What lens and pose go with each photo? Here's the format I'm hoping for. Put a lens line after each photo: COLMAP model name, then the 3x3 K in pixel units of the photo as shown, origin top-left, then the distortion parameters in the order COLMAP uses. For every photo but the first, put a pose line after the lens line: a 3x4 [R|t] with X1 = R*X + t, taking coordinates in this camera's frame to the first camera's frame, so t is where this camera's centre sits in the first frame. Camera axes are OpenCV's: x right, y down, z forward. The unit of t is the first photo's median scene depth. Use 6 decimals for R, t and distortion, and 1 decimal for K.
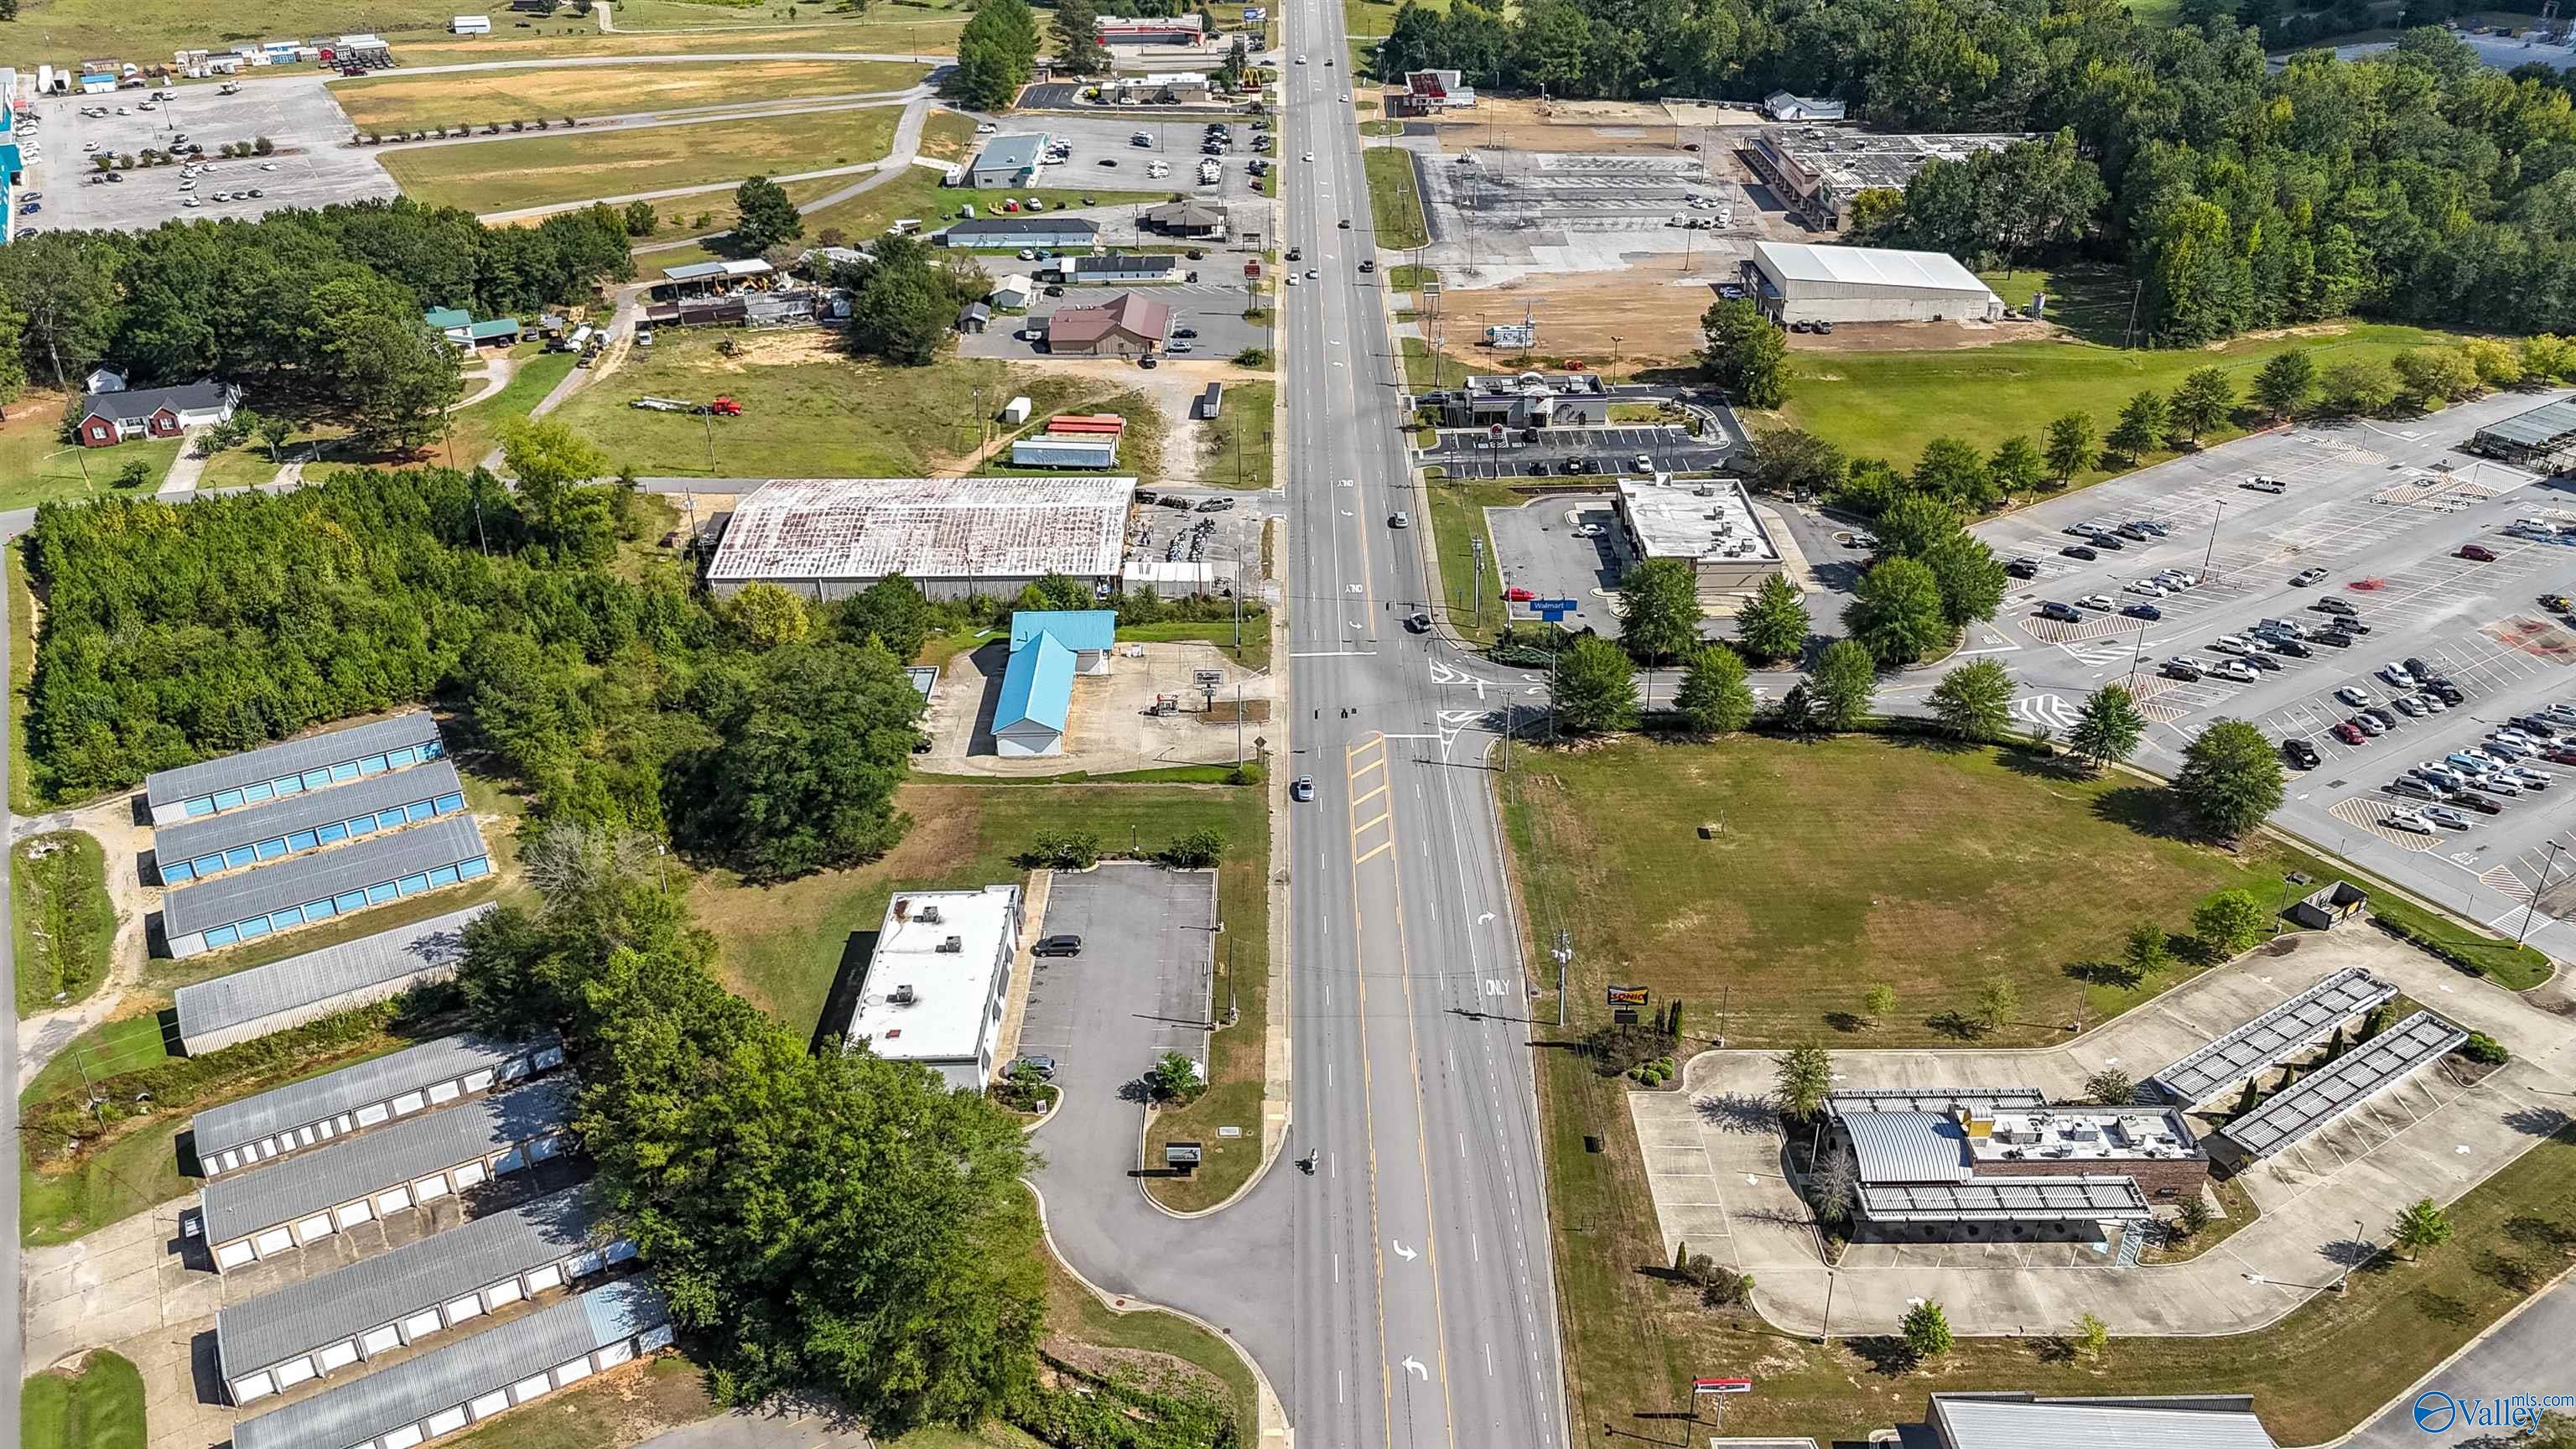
lens RADIAL K [[1905.5, 0, 1301.6], [0, 1905.5, 730.1], [0, 0, 1]] dist [0.053466, -0.044286]
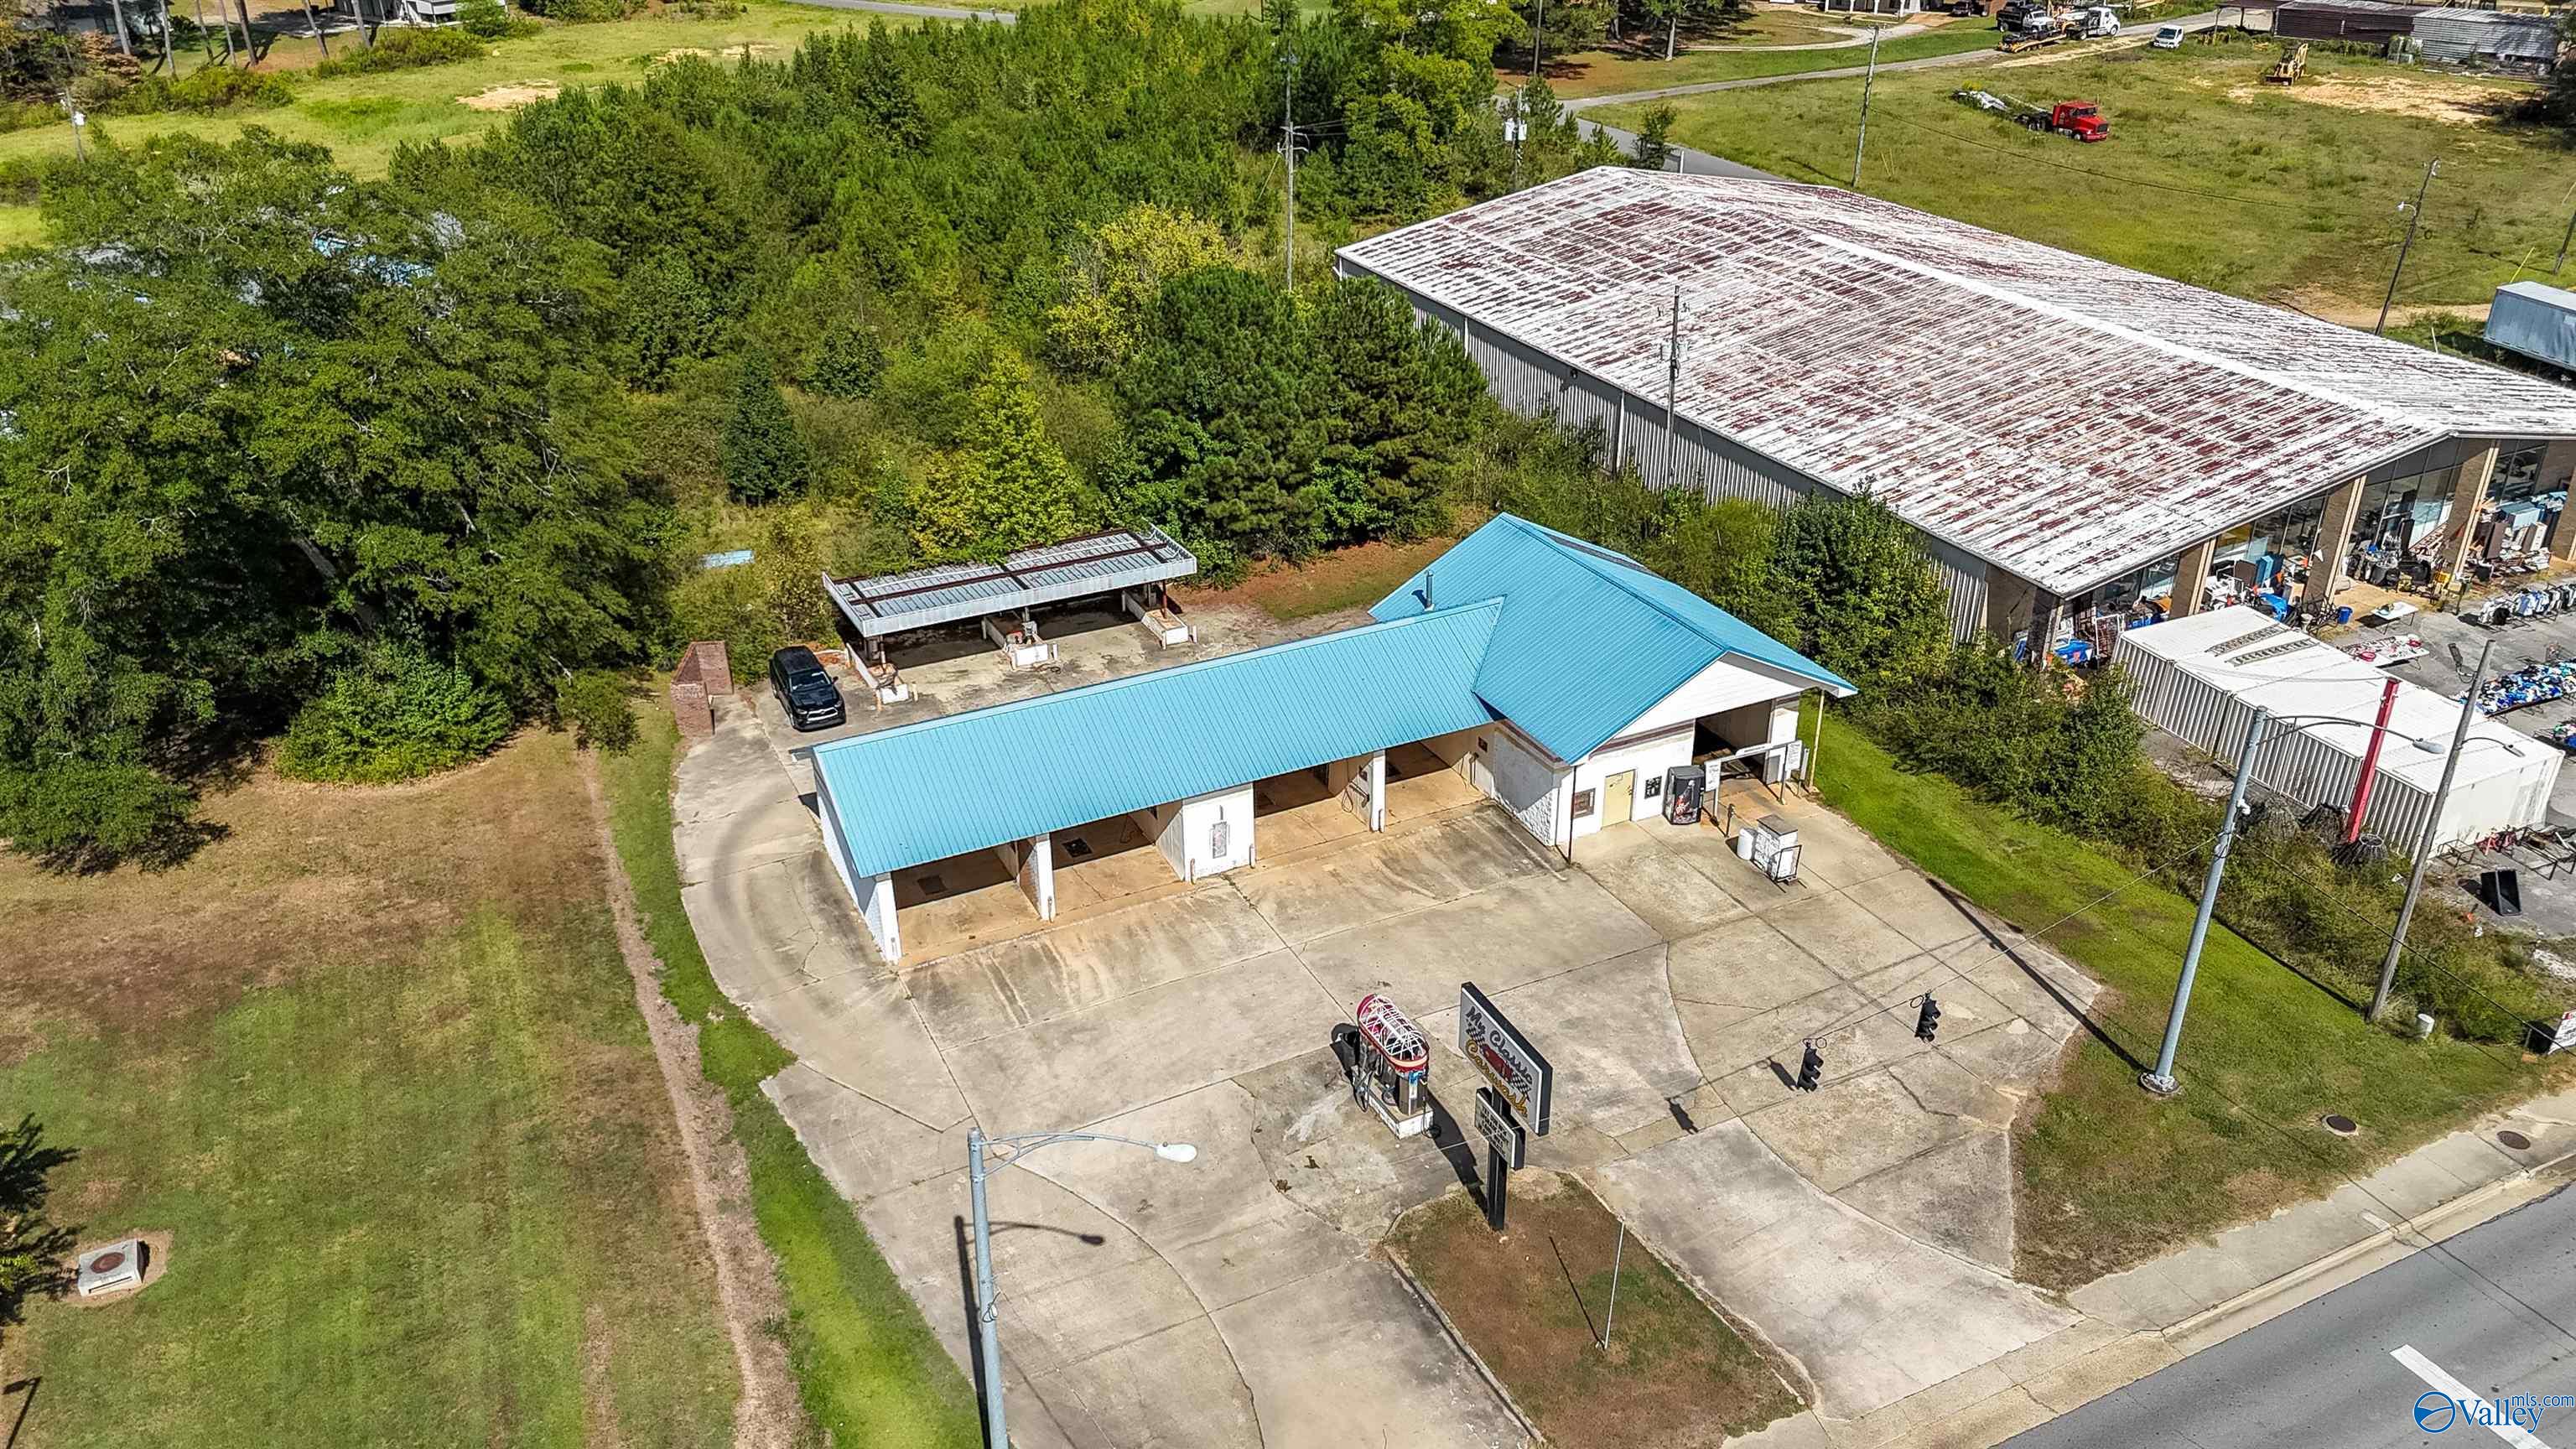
lens RADIAL K [[1905.5, 0, 1298.9], [0, 1905.5, 717.2], [0, 0, 1]] dist [0.053466, -0.044286]
pose [[0.427090, 0.417422, -0.802093, 0.056788], [-0.433115, 0.873121, 0.223766, -0.066036], [0.793729, 0.251831, 0.553693, 0.644296]]
